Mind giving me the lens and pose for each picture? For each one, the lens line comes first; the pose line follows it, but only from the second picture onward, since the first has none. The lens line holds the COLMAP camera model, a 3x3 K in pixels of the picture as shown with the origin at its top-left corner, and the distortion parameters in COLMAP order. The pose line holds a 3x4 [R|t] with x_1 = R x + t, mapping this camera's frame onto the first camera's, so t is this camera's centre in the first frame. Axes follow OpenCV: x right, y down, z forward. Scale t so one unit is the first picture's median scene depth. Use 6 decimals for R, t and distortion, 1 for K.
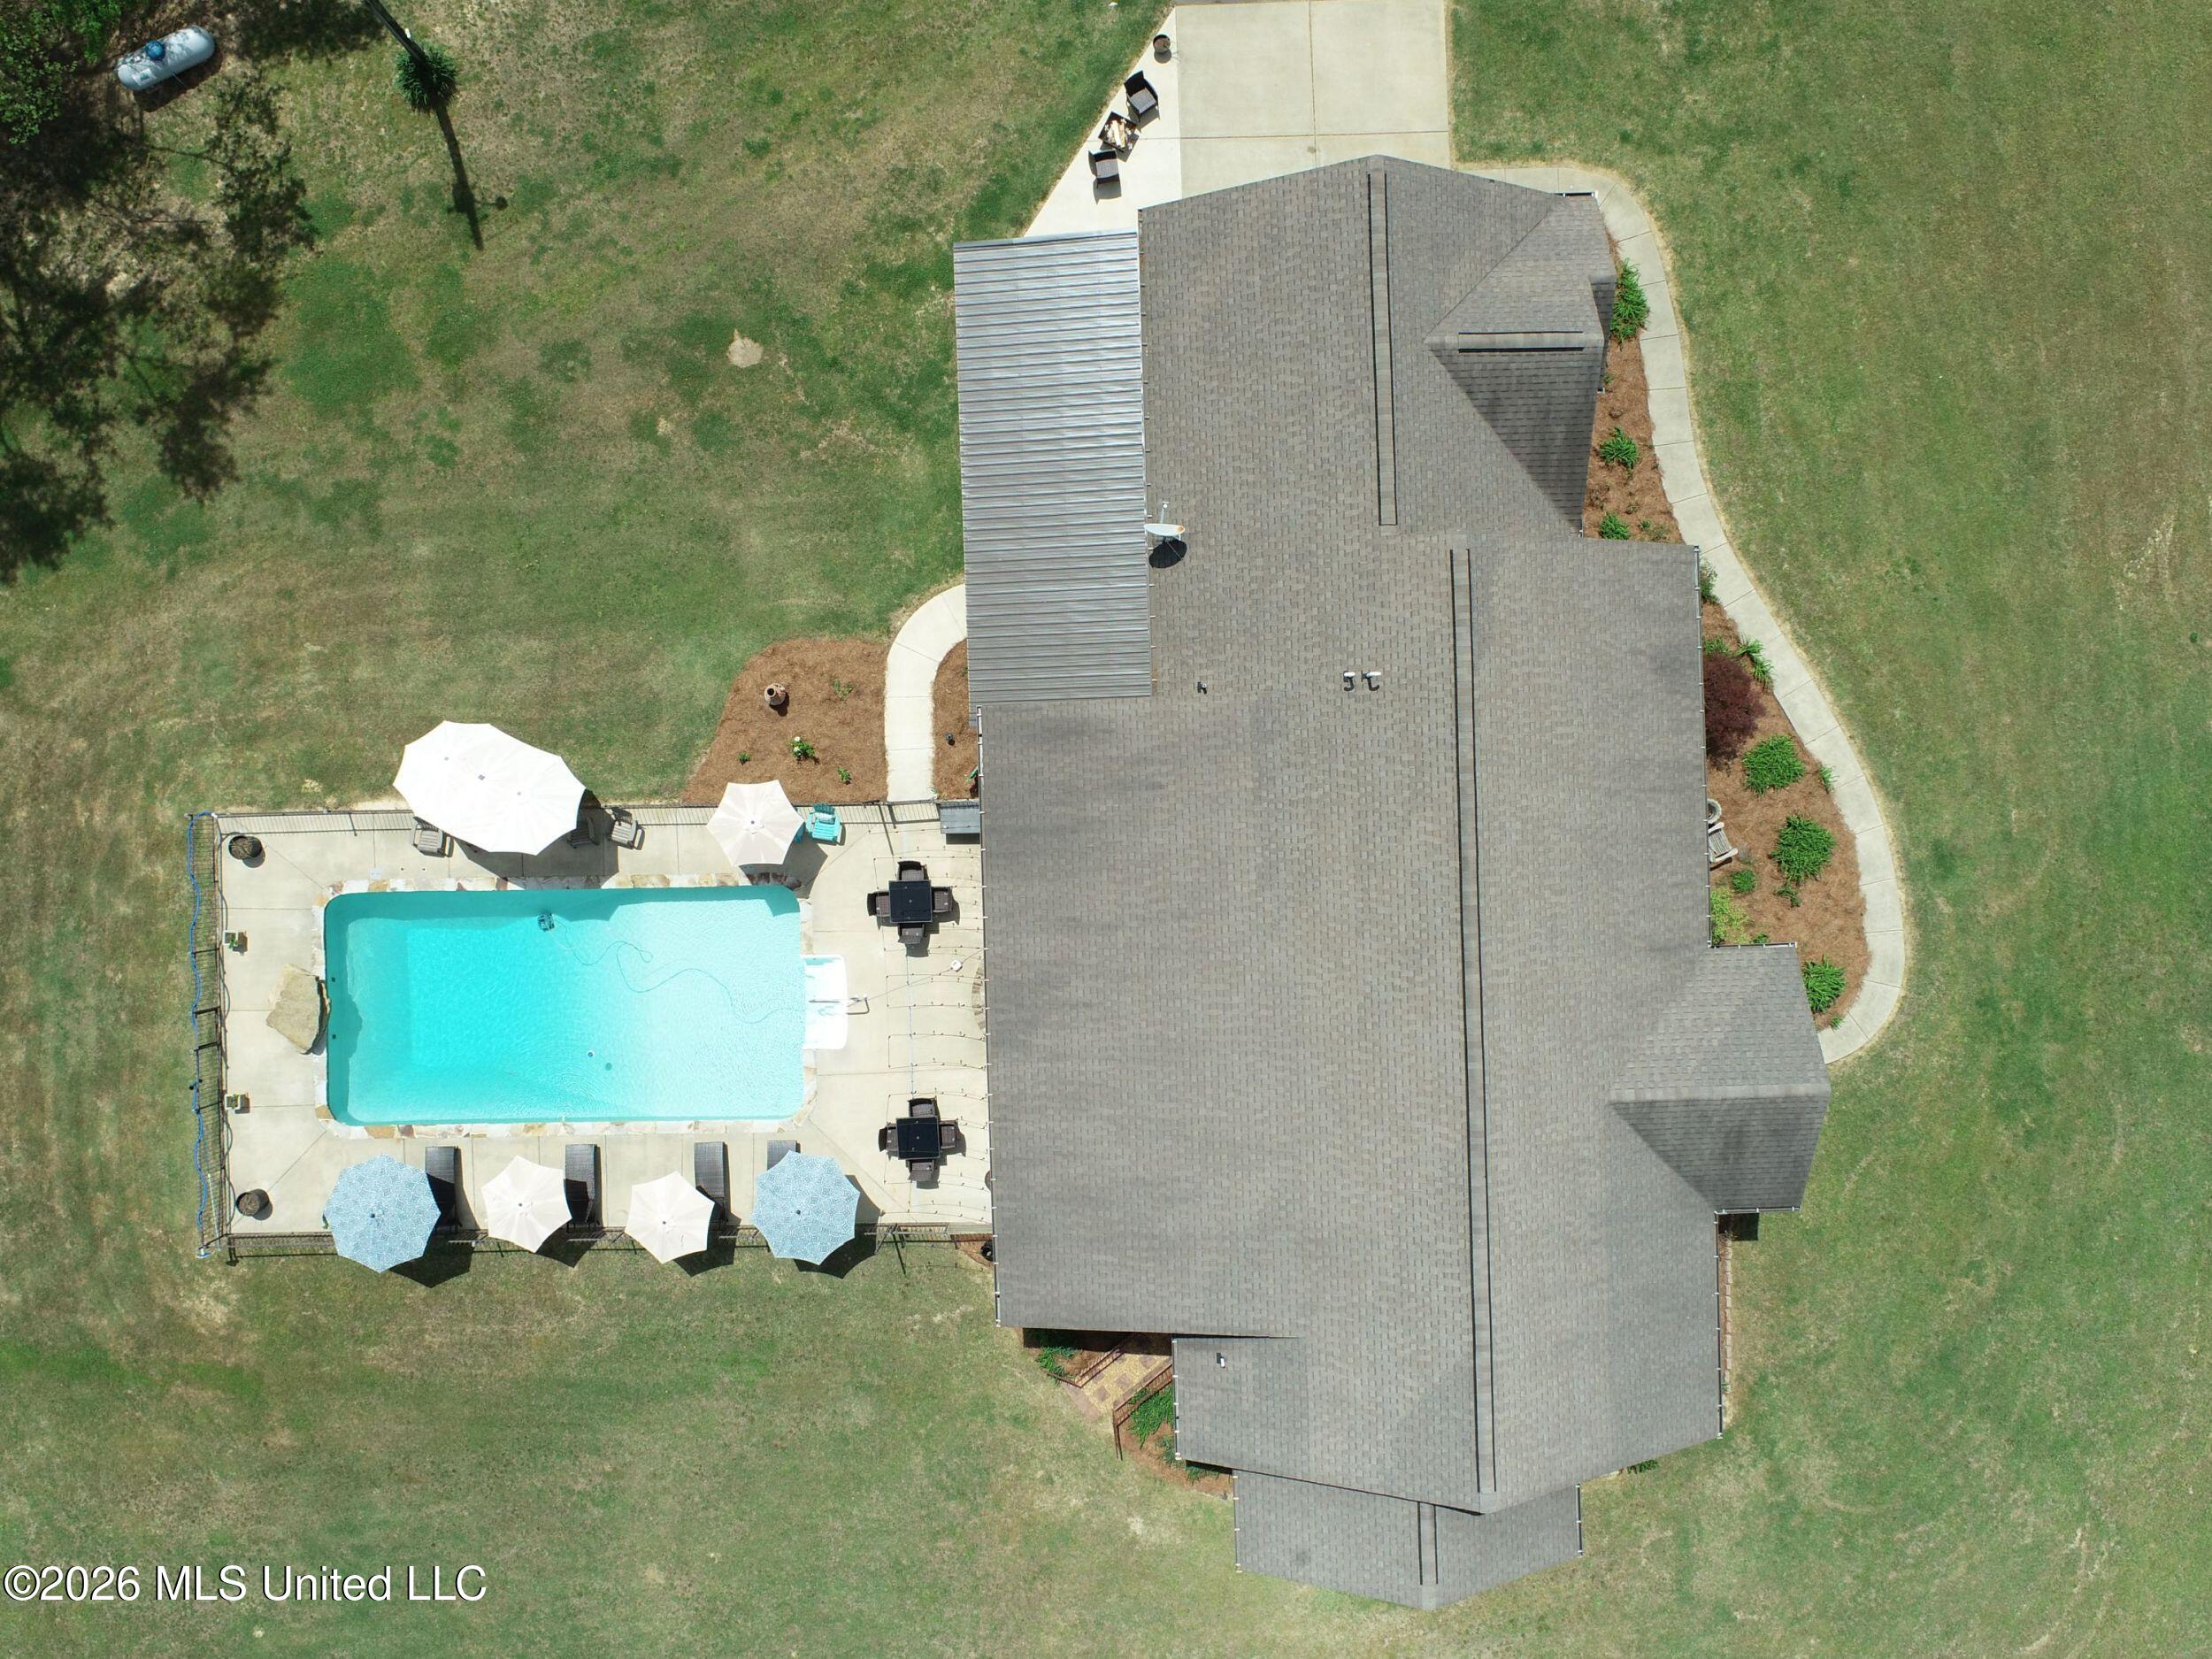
lens RADIAL K [[1675.5, 0, 1105.4], [0, 1675.5, 833.4], [0, 0, 1]] dist [-0.019202, 0.008089]
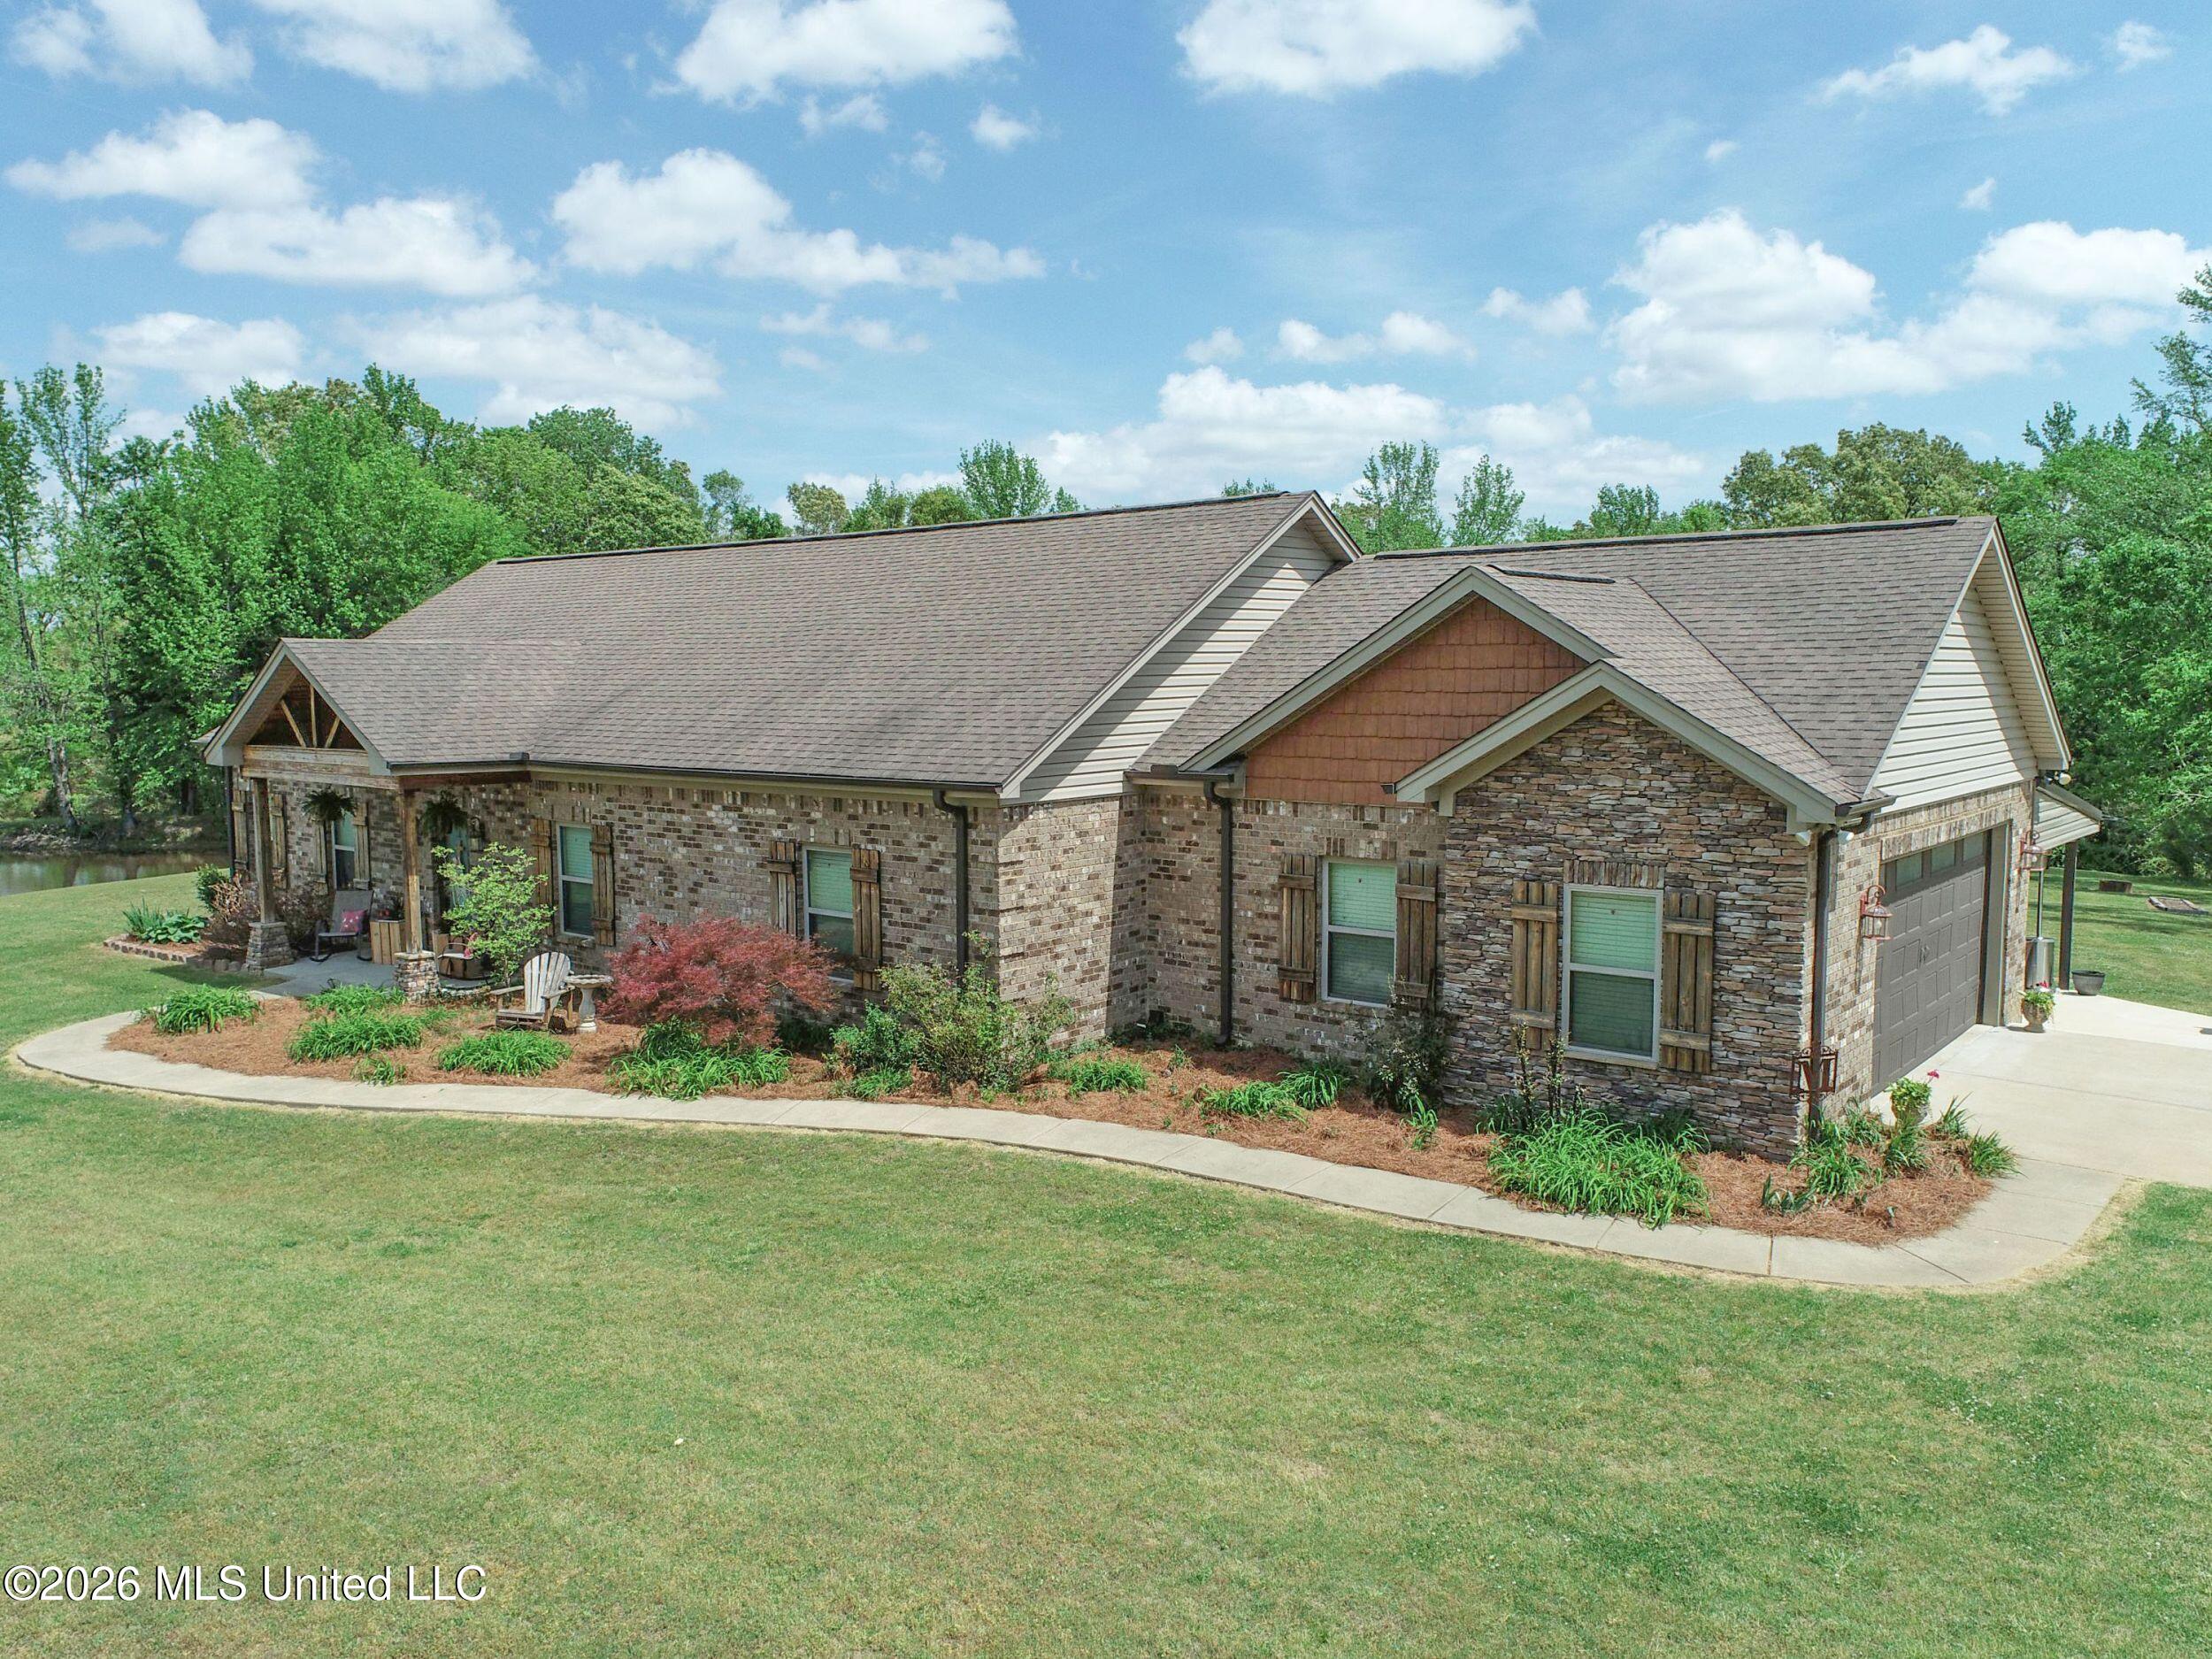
lens RADIAL K [[1675.5, 0, 1111.0], [0, 1675.5, 821.1], [0, 0, 1]] dist [-0.019202, 0.008089]
pose [[-0.661862, 0.055408, -0.747575, 0.629896], [-0.749446, -0.070733, 0.658276, -0.465891], [-0.016405, 0.995955, 0.088341, 0.892815]]
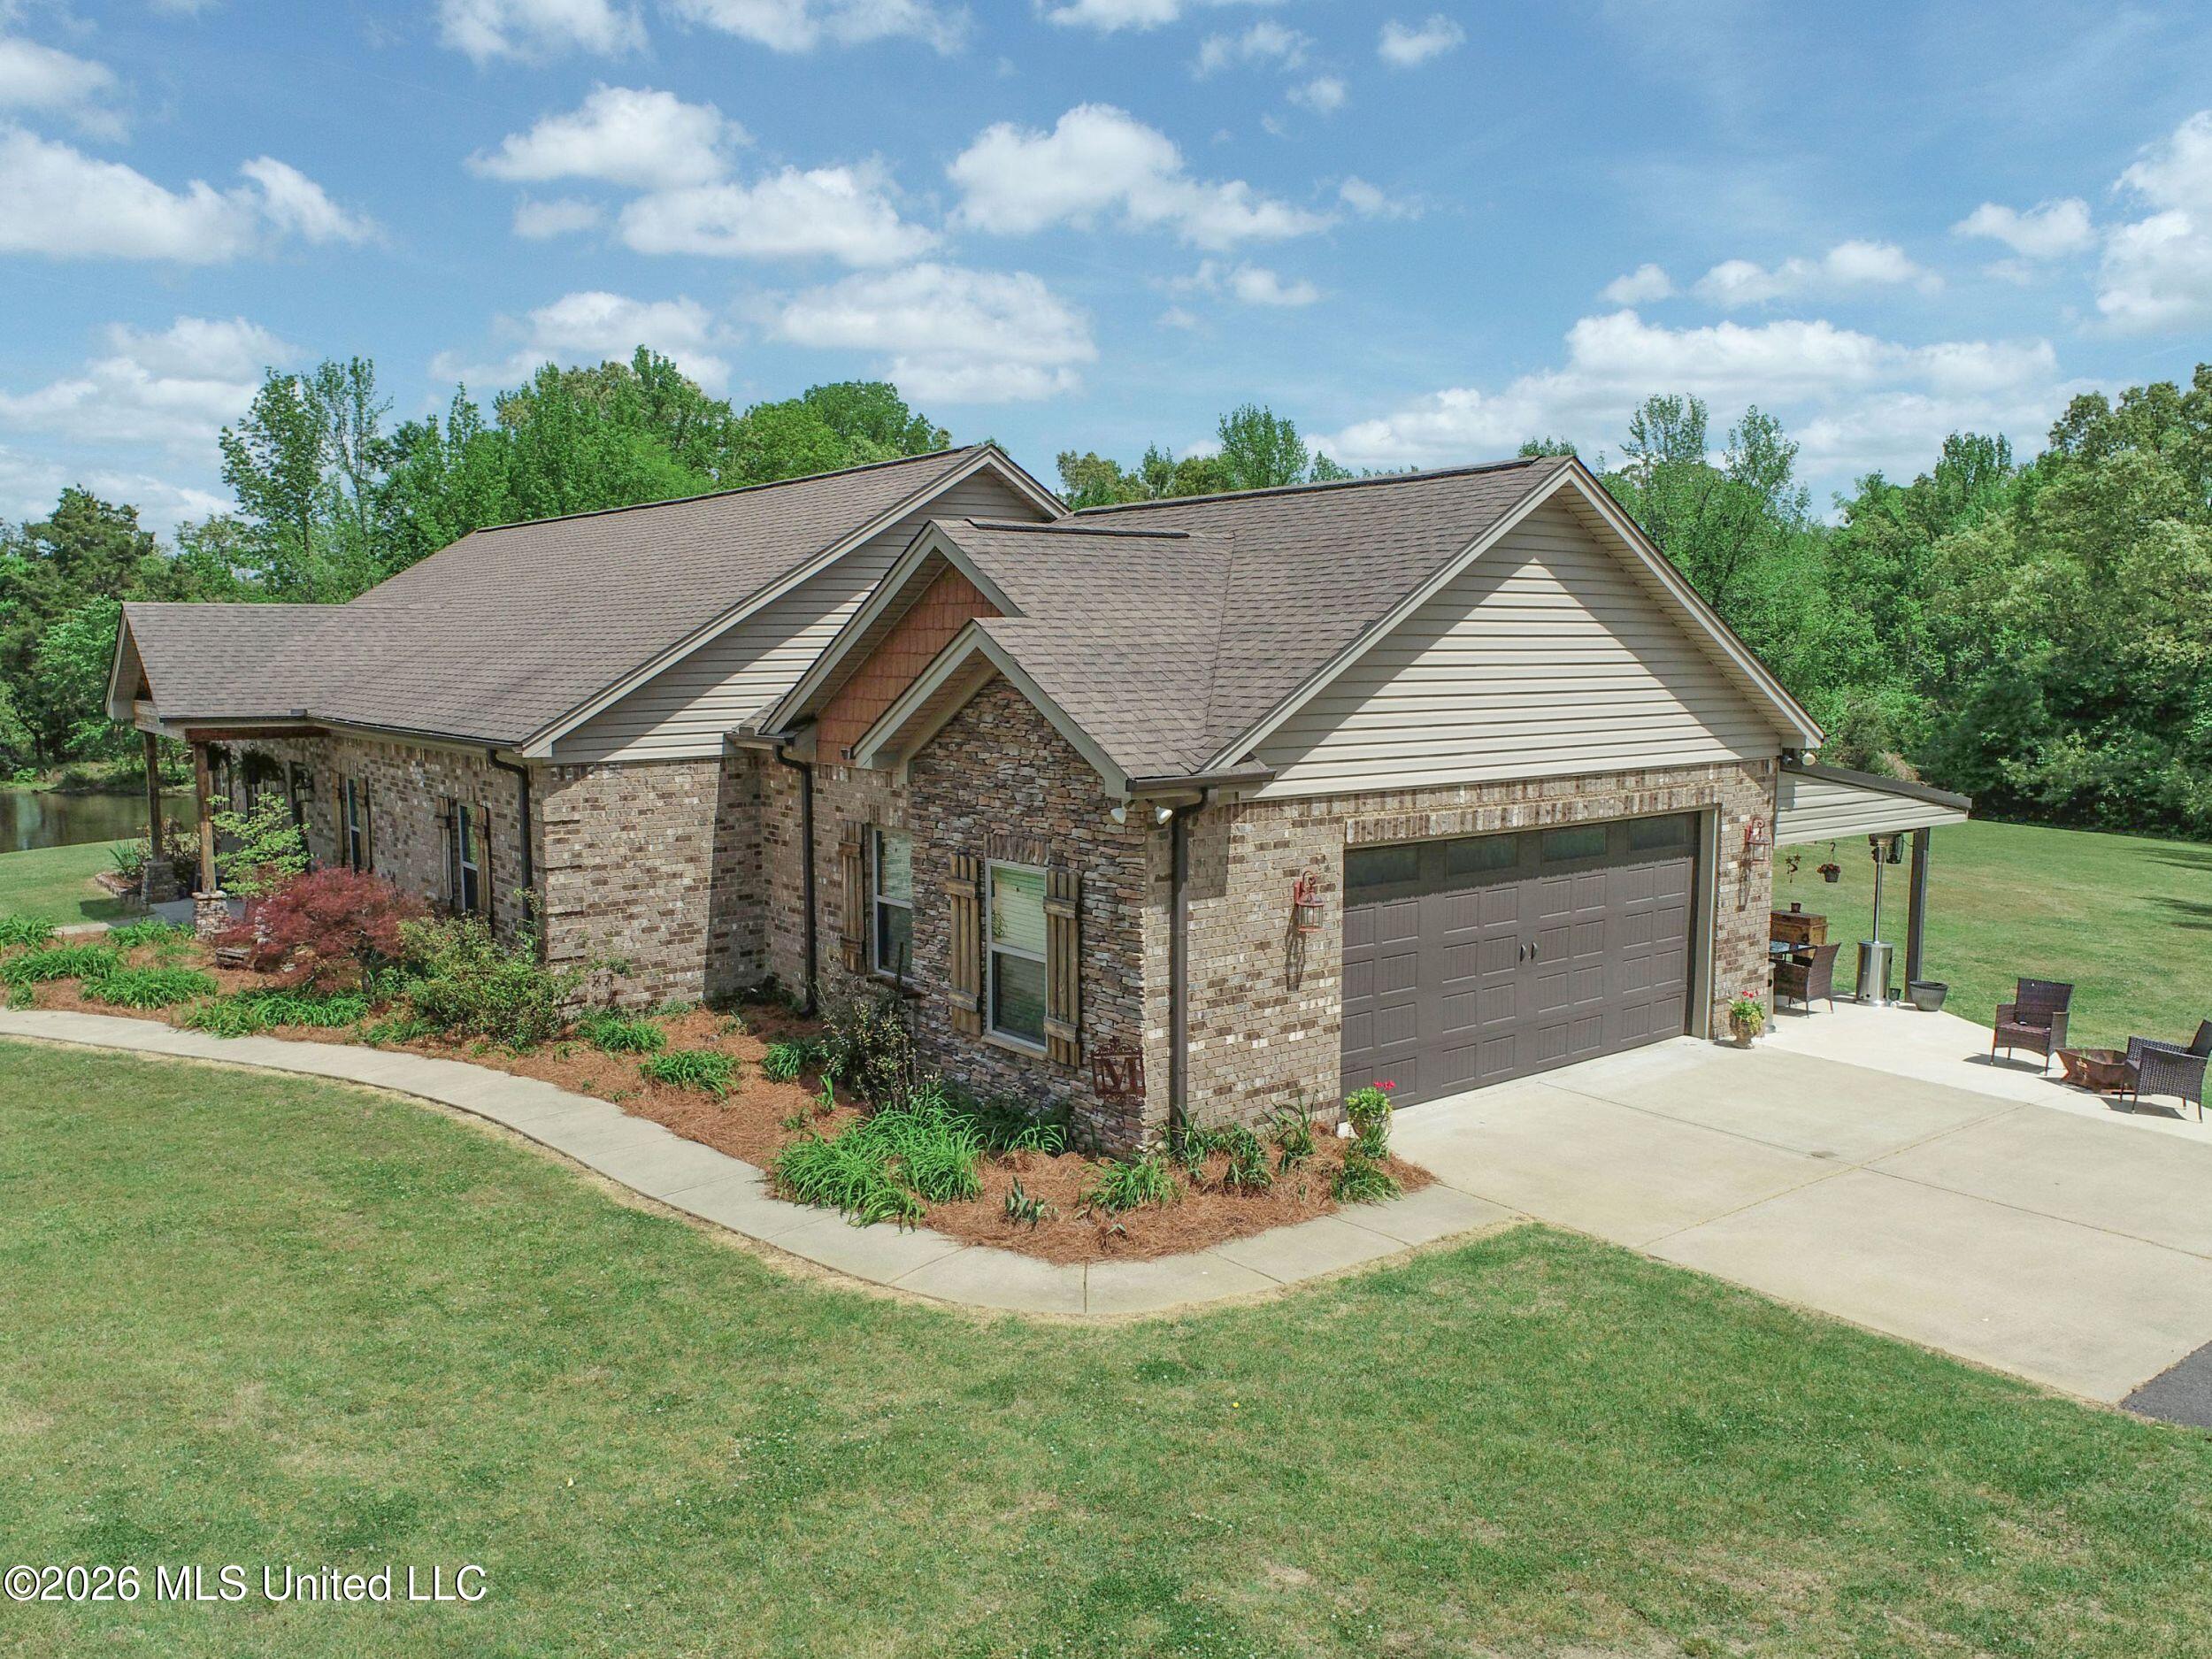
lens RADIAL K [[1675.5, 0, 1104.4], [0, 1675.5, 824.2], [0, 0, 1]] dist [-0.019202, 0.008089]
pose [[-0.809500, 0.051557, -0.584851, 0.458213], [-0.586832, -0.102231, 0.803229, -0.601358], [-0.018378, 0.993424, 0.113011, 0.890754]]
